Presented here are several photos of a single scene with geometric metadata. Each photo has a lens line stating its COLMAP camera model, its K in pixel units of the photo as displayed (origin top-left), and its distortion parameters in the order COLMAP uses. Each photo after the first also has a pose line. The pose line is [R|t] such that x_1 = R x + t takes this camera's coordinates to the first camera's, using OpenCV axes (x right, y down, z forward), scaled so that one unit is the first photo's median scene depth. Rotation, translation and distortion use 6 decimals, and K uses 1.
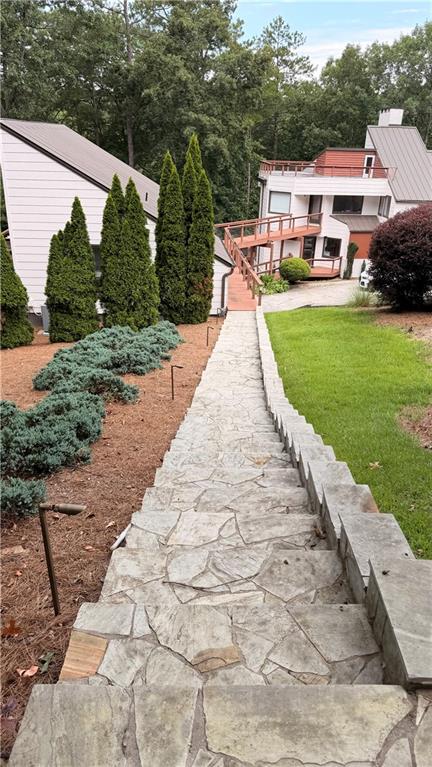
lens RADIAL K [[543.3, 0, 214.9], [0, 543.3, 387.7], [0, 0, 1]] dist [0.037418, -0.039332]
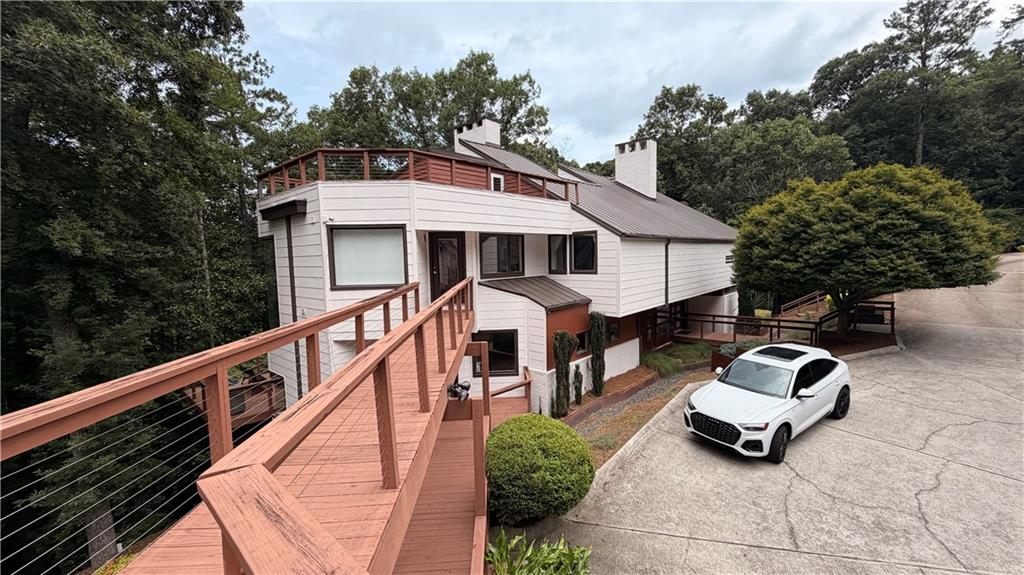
lens RADIAL K [[409.8, 0, 504.5], [0, 409.8, 284.0], [0, 0, 1]] dist [0.001486, 0.000678]
pose [[0.736451, -0.095078, 0.669777, 0.011685], [0.326882, 0.916833, -0.229273, -0.246950], [-0.592274, 0.387786, 0.706281, 0.803253]]
